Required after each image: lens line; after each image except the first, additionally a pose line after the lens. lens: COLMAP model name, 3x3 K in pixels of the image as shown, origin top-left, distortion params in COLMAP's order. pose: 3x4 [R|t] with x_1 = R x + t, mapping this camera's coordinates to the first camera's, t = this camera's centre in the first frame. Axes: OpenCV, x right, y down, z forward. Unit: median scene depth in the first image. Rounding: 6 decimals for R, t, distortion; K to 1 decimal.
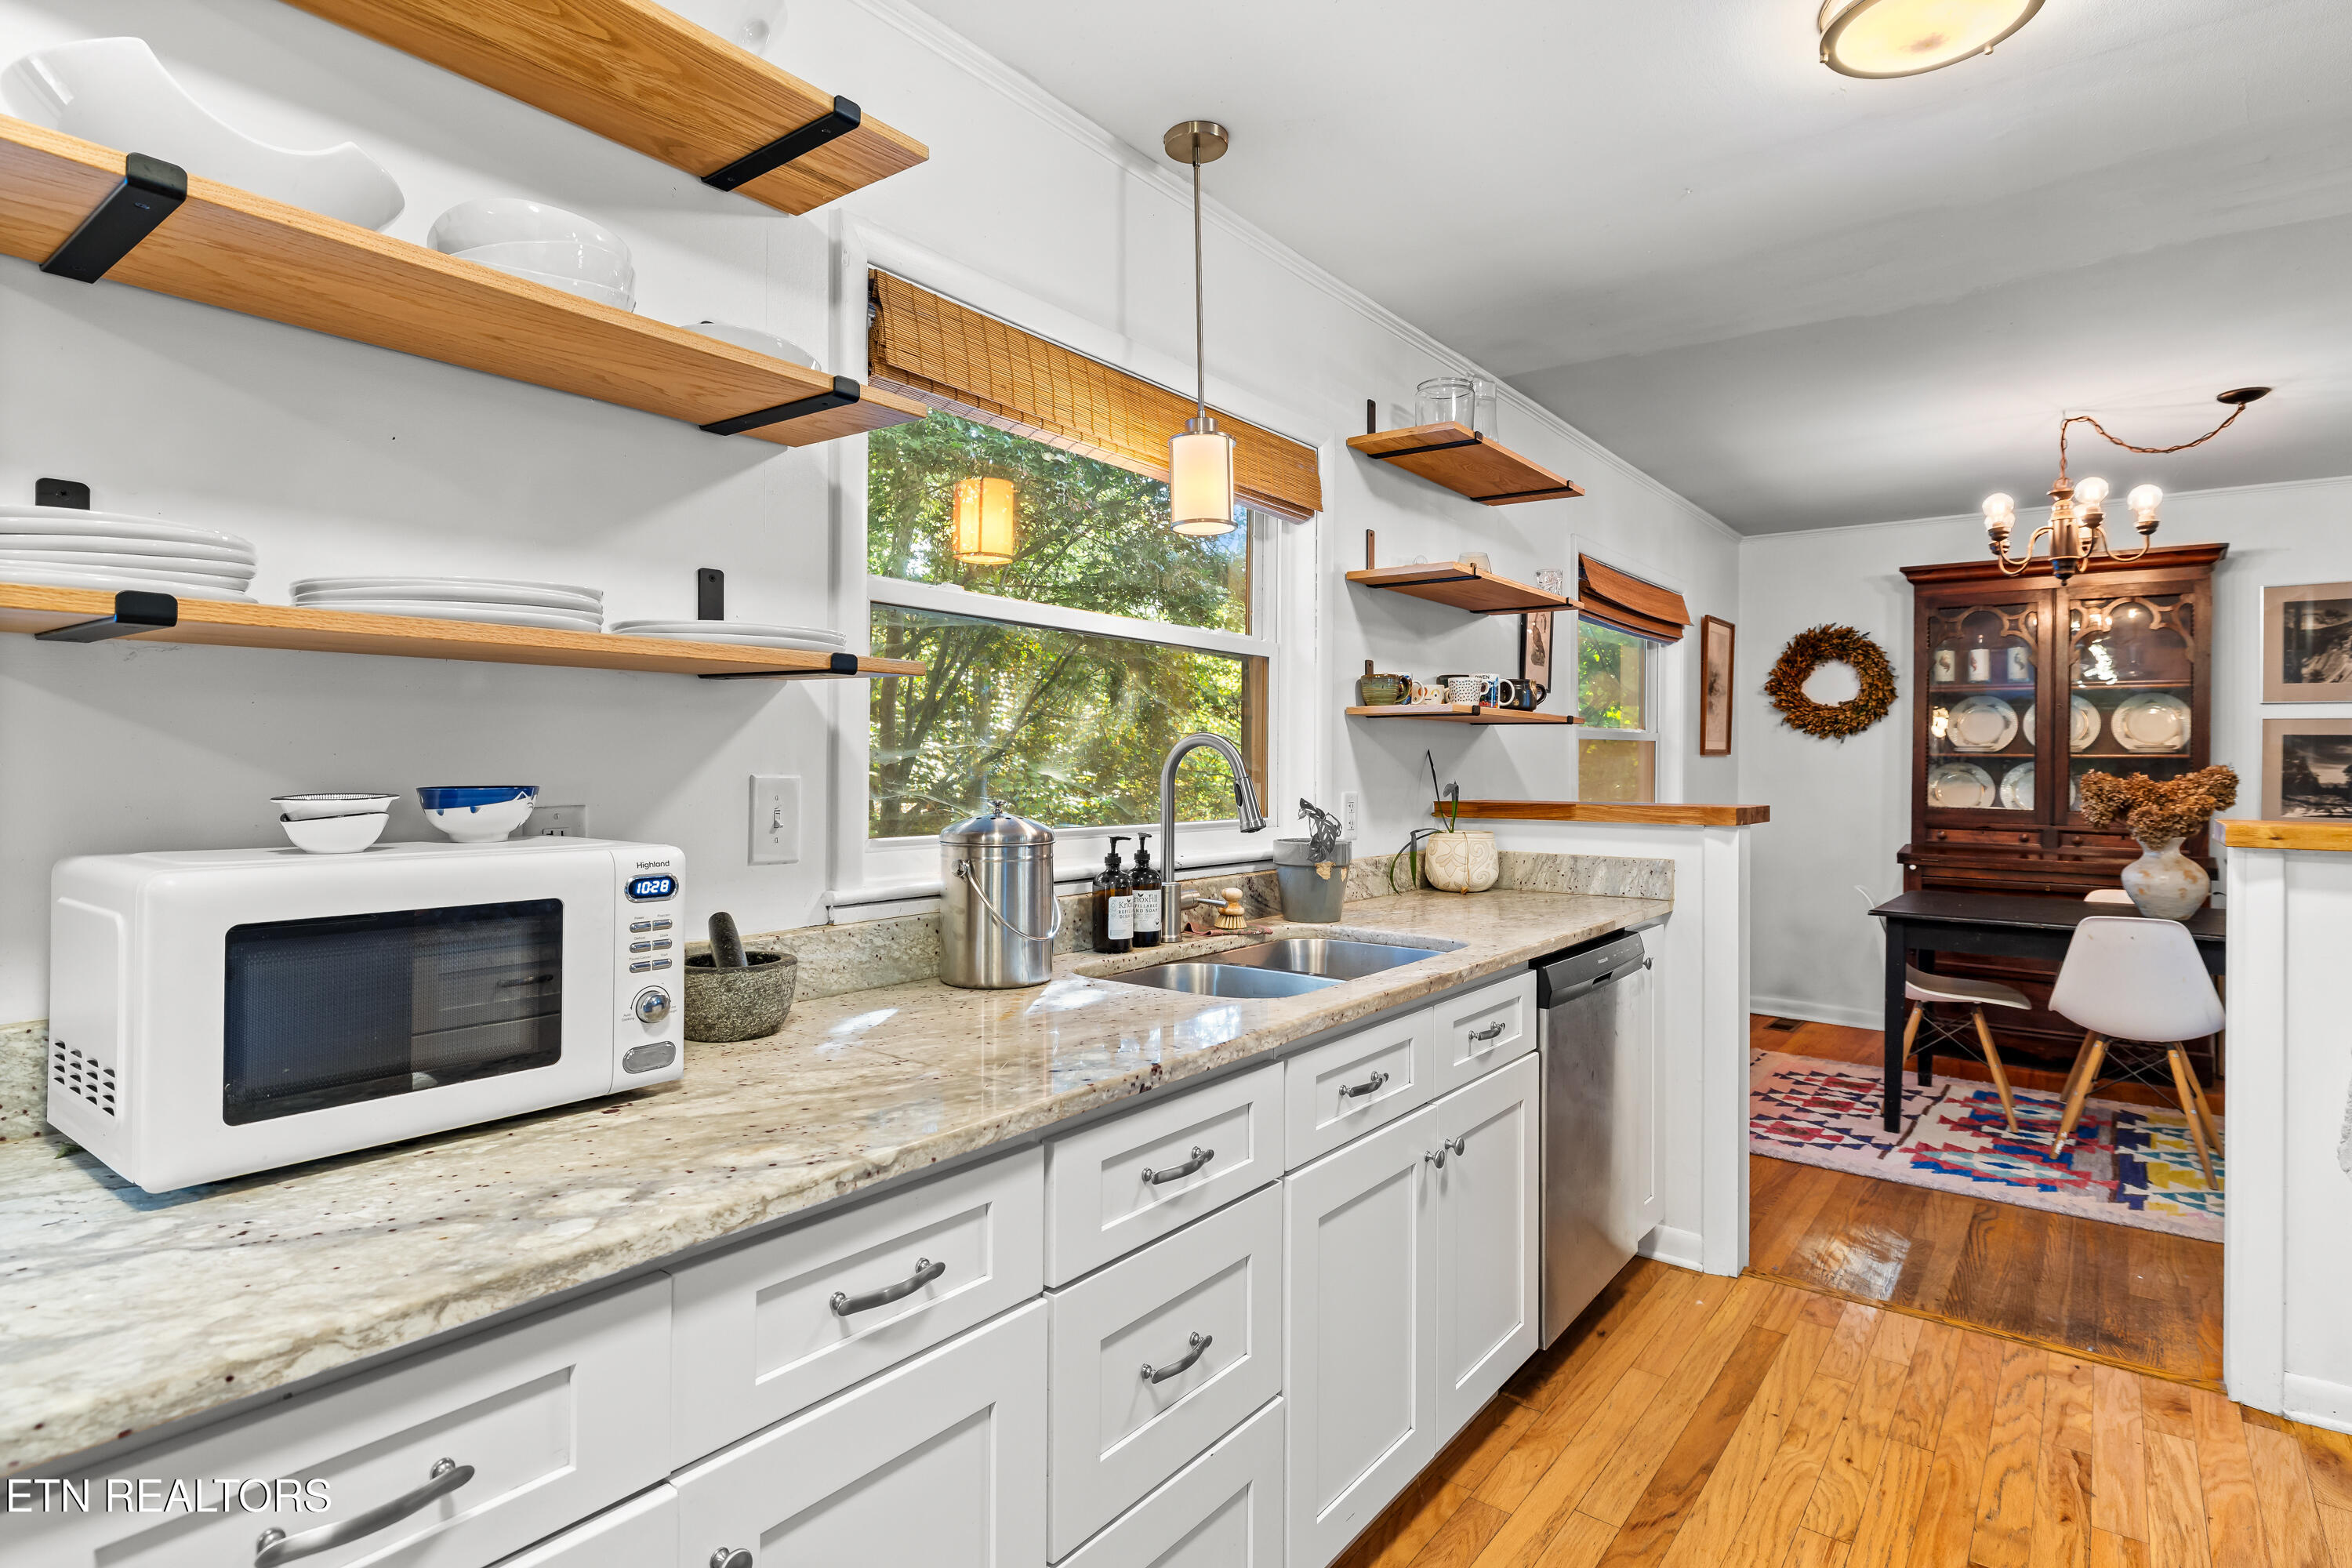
lens RADIAL K [[1219.6, 0, 1176.0], [0, 1219.6, 784.0], [0, 0, 1]] dist [0.002511, 0.000233]
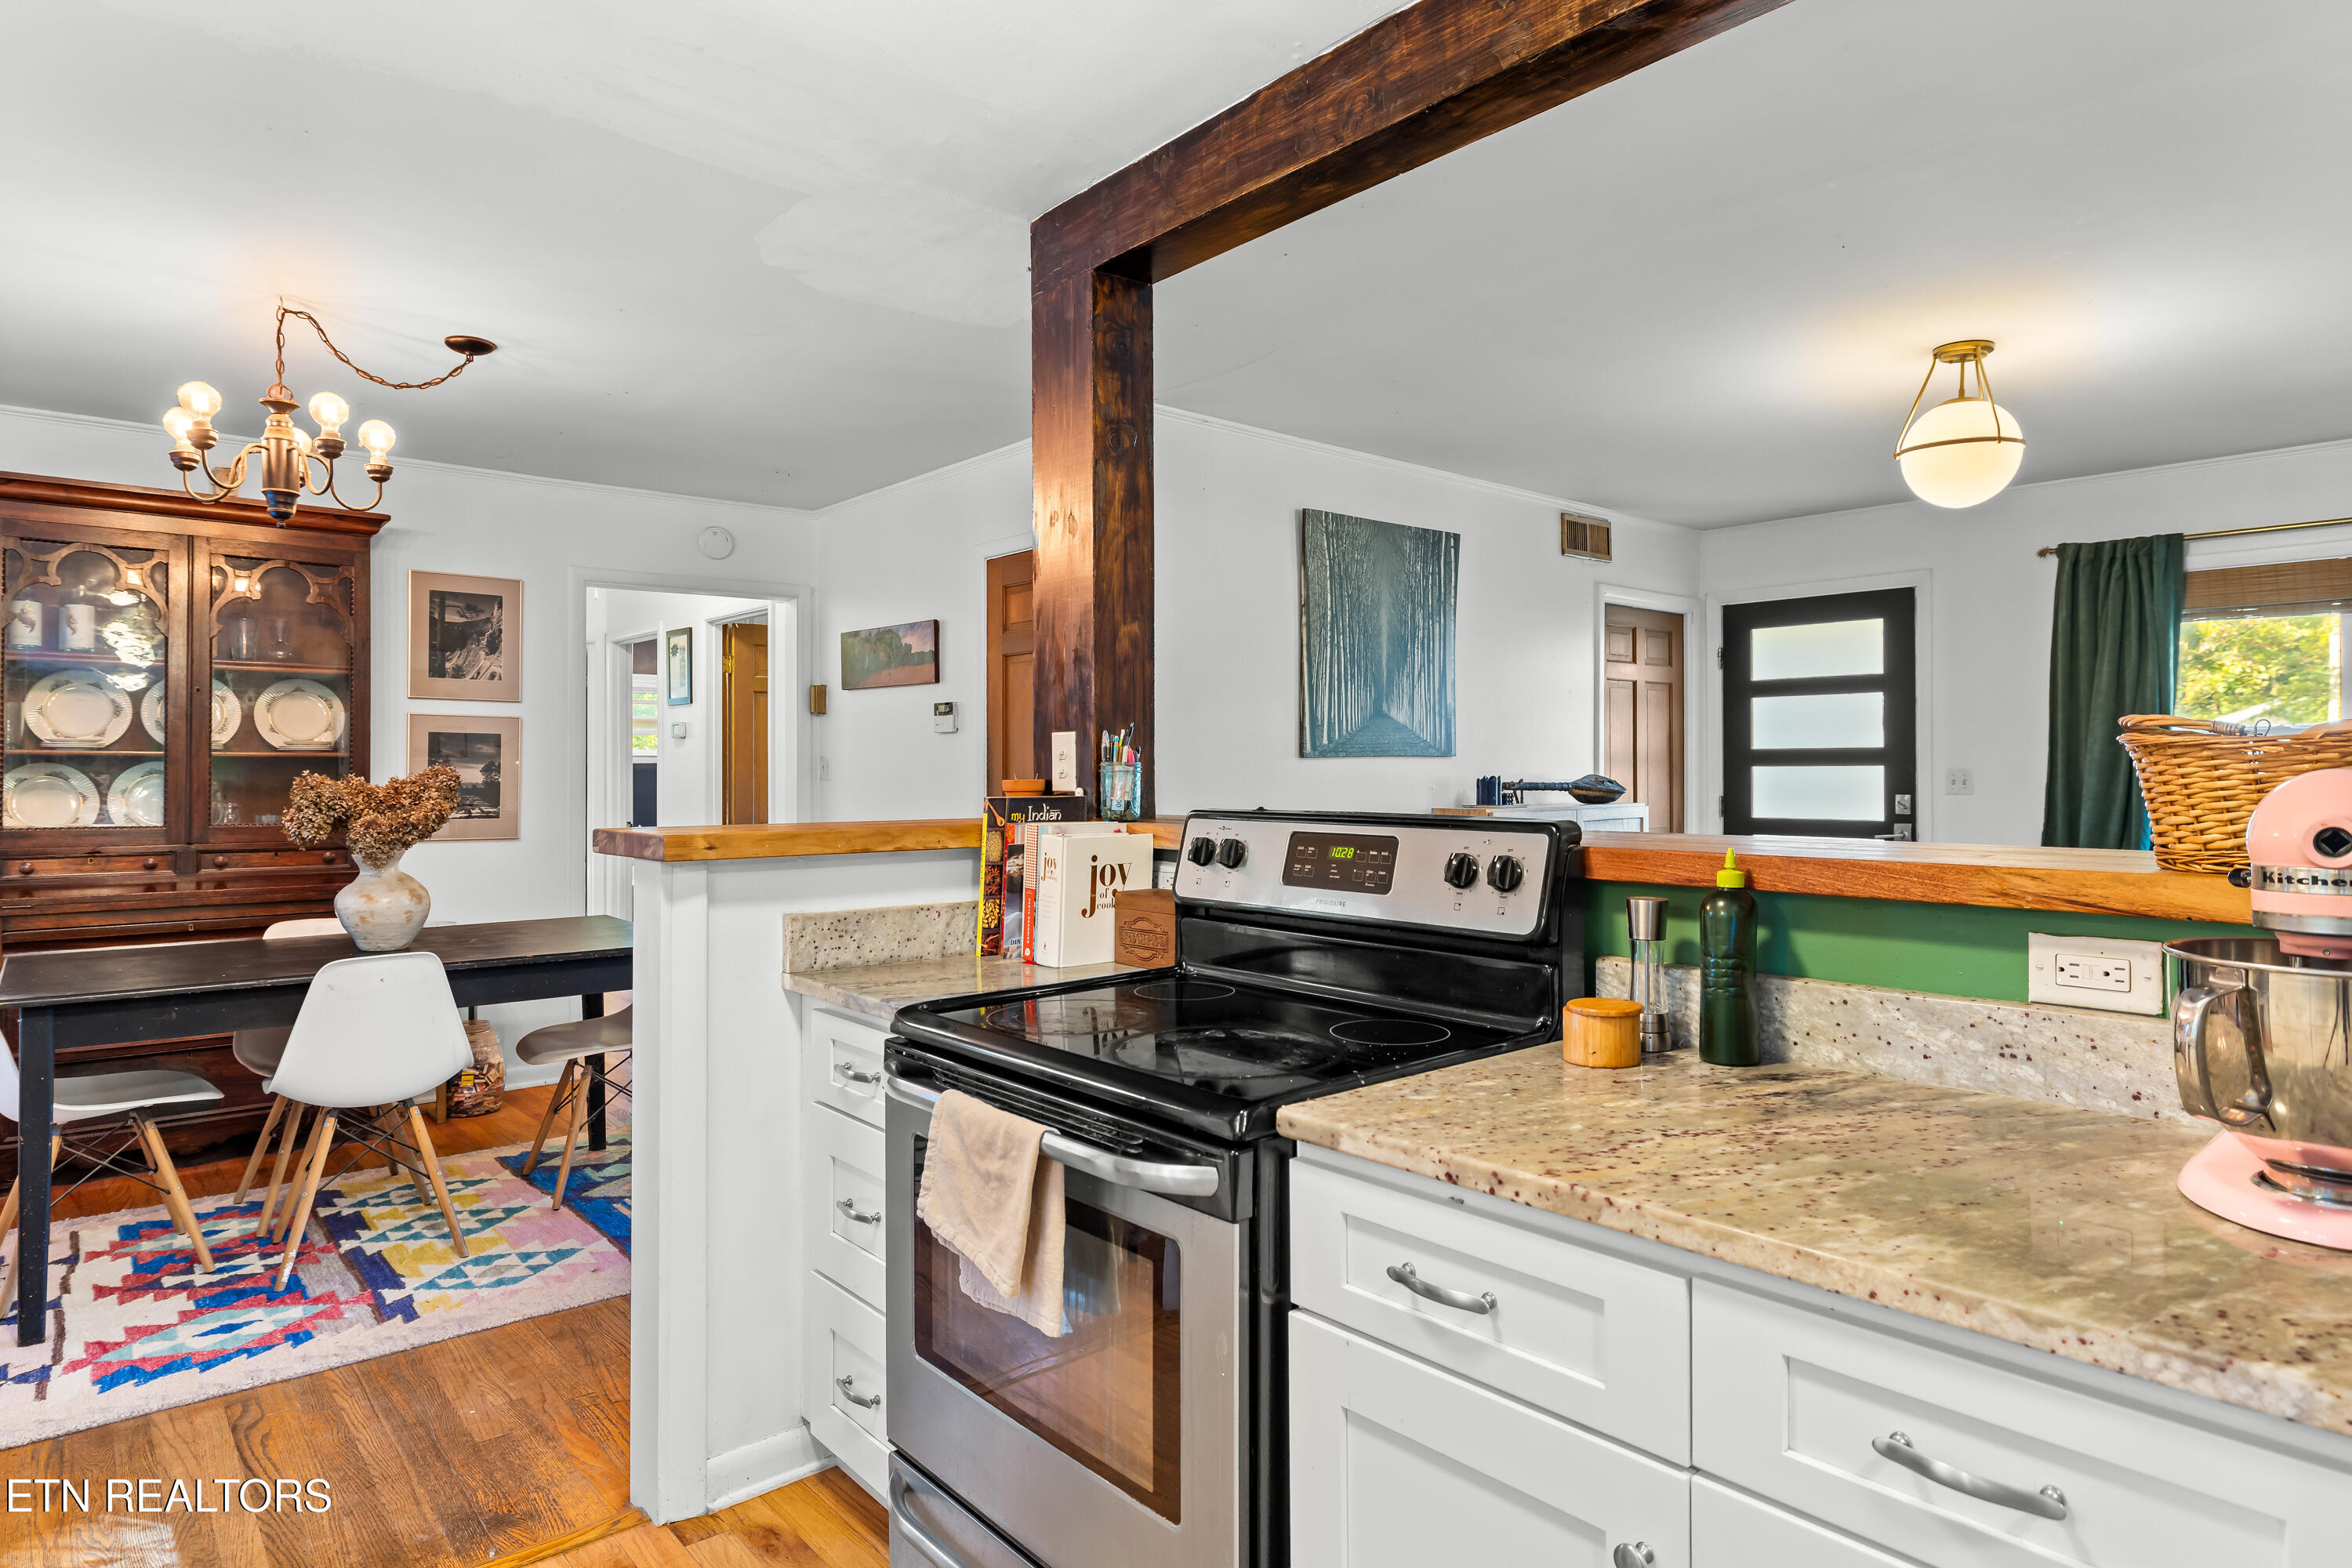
lens RADIAL K [[1327.6, 0, 1183.4], [0, 1327.6, 763.3], [0, 0, 1]] dist [-0.000356, -0.001252]
pose [[0.196774, -0.003041, 0.980444, 0.030501], [0.020950, 0.999780, -0.001103, -0.004065], [-0.980225, 0.020757, 0.196794, 0.288633]]
